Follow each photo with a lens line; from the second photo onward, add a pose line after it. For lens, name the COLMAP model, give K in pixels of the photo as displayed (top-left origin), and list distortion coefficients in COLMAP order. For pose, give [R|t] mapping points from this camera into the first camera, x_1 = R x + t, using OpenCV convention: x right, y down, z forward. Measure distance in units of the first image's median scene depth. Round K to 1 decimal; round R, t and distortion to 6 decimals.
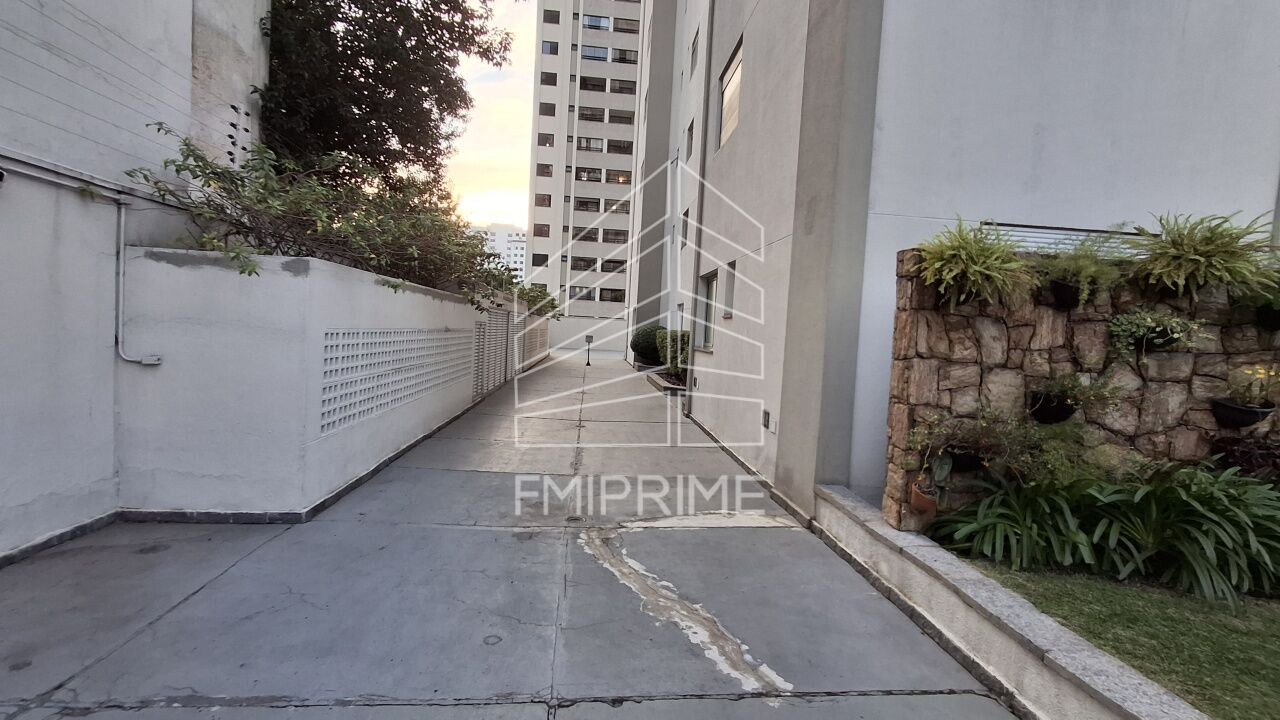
lens RADIAL K [[595.5, 0, 653.0], [0, 595.5, 359.8], [0, 0, 1]] dist [0.001306, 0.014574]
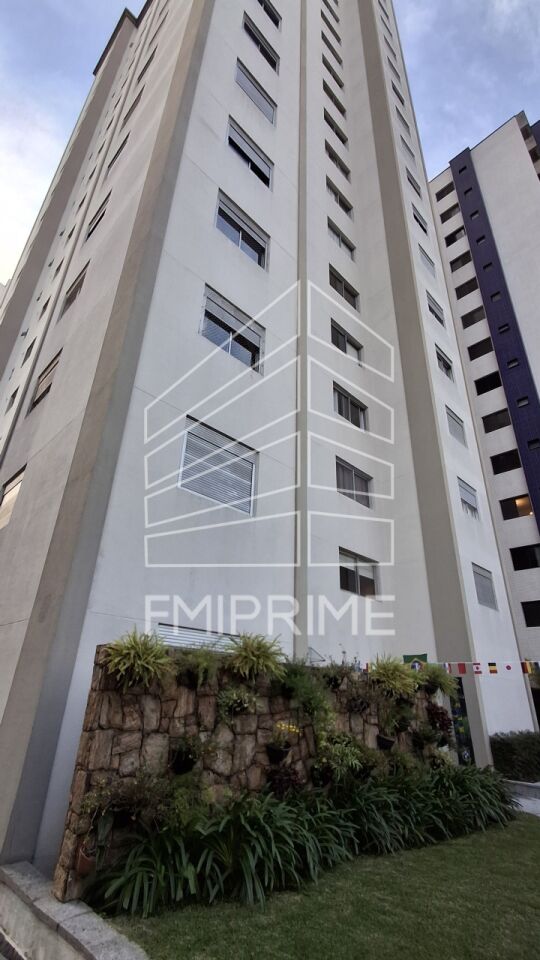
lens RADIAL K [[446.6, 0, 273.7], [0, 446.6, 479.7], [0, 0, 1]] dist [0.001306, 0.014574]
pose [[0.785647, 0.243740, 0.568638, 0.032184], [0.038125, 0.898302, -0.437722, -0.053357], [-0.617499, 0.365574, 0.696456, -0.182192]]
